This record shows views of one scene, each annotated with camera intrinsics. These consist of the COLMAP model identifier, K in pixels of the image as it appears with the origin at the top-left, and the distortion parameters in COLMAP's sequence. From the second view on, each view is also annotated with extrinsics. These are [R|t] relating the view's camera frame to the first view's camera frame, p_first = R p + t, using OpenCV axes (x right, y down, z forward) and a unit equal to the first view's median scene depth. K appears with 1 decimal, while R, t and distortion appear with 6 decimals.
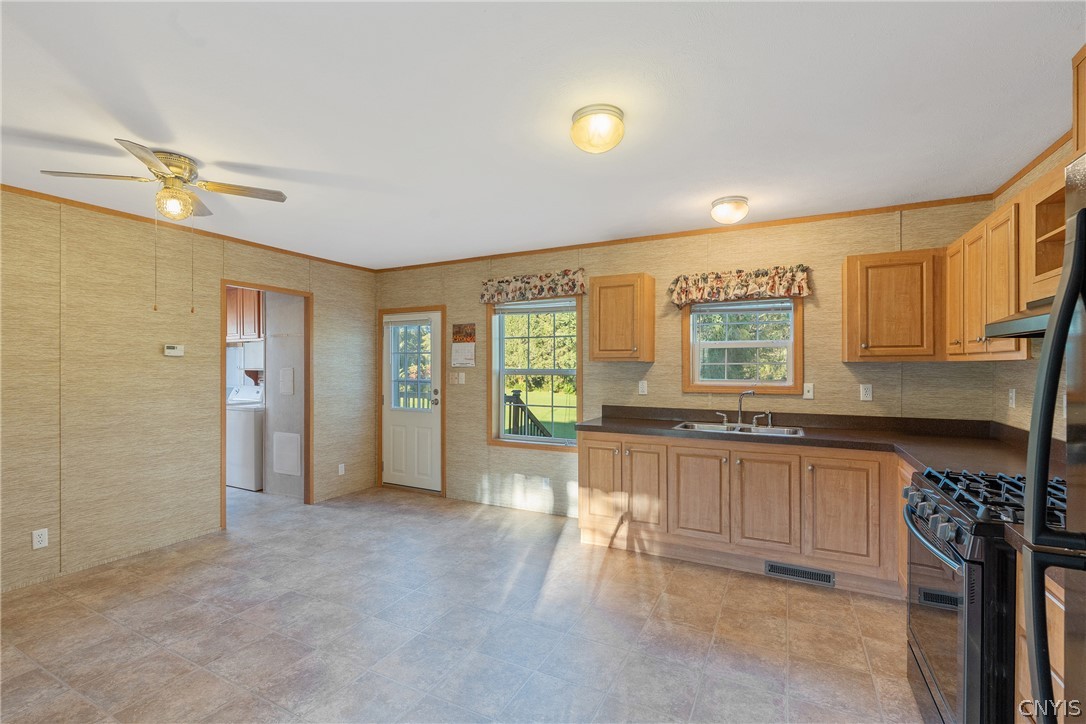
lens RADIAL K [[480.7, 0, 543.0], [0, 480.7, 362.0], [0, 0, 1]] dist [-0.001190, 0.000544]
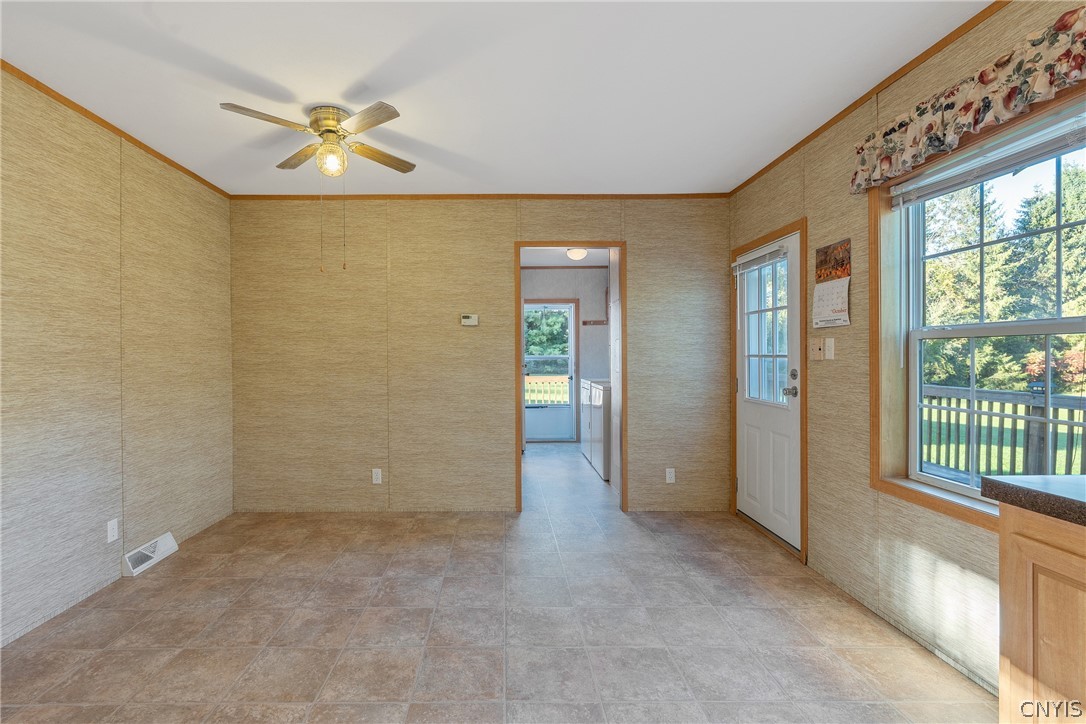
lens RADIAL K [[509.7, 0, 497.5], [0, 509.7, 357.2], [0, 0, 1]] dist [-0.004079, -0.000409]
pose [[0.456279, 0.002381, -0.889833, 0.184995], [0.009720, 0.999923, 0.007659, 0.040542], [0.889784, -0.012144, 0.456221, 0.496353]]
